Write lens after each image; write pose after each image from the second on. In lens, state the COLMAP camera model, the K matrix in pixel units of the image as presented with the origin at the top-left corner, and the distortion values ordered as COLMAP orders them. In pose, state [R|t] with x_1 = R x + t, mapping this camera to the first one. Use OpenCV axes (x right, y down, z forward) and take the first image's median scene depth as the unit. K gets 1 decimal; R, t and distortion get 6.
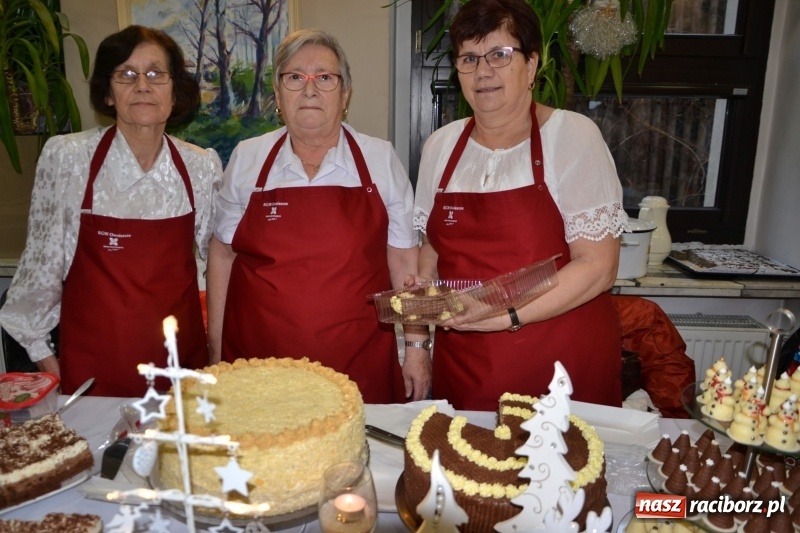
lens RADIAL K [[652.9, 0, 398.3], [0, 652.9, 271.5], [0, 0, 1]] dist [-0.049428, 0.005774]
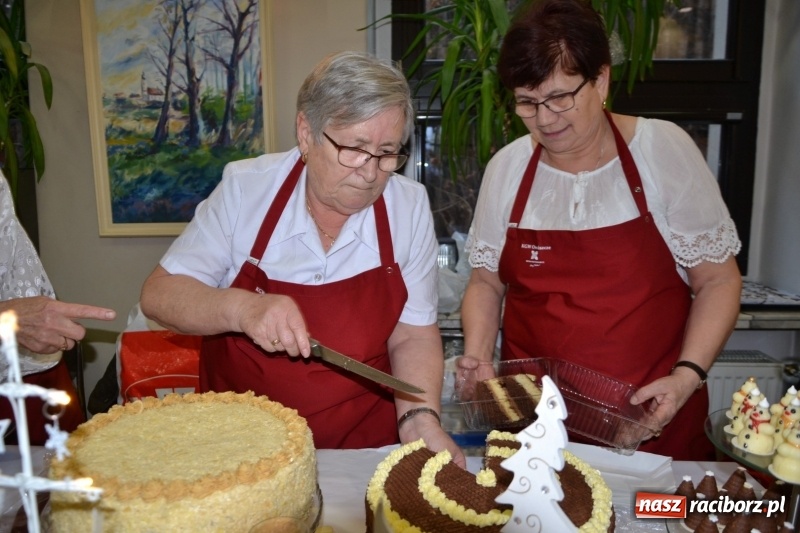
lens RADIAL K [[639.1, 0, 400.0], [0, 639.1, 266.5], [0, 0, 1]] dist [-0.043821, 0.001004]
pose [[0.999887, -0.014463, 0.004051, 0.050911], [0.014785, 0.995291, -0.095799, 0.055328], [-0.002647, 0.095848, 0.995392, 0.172232]]
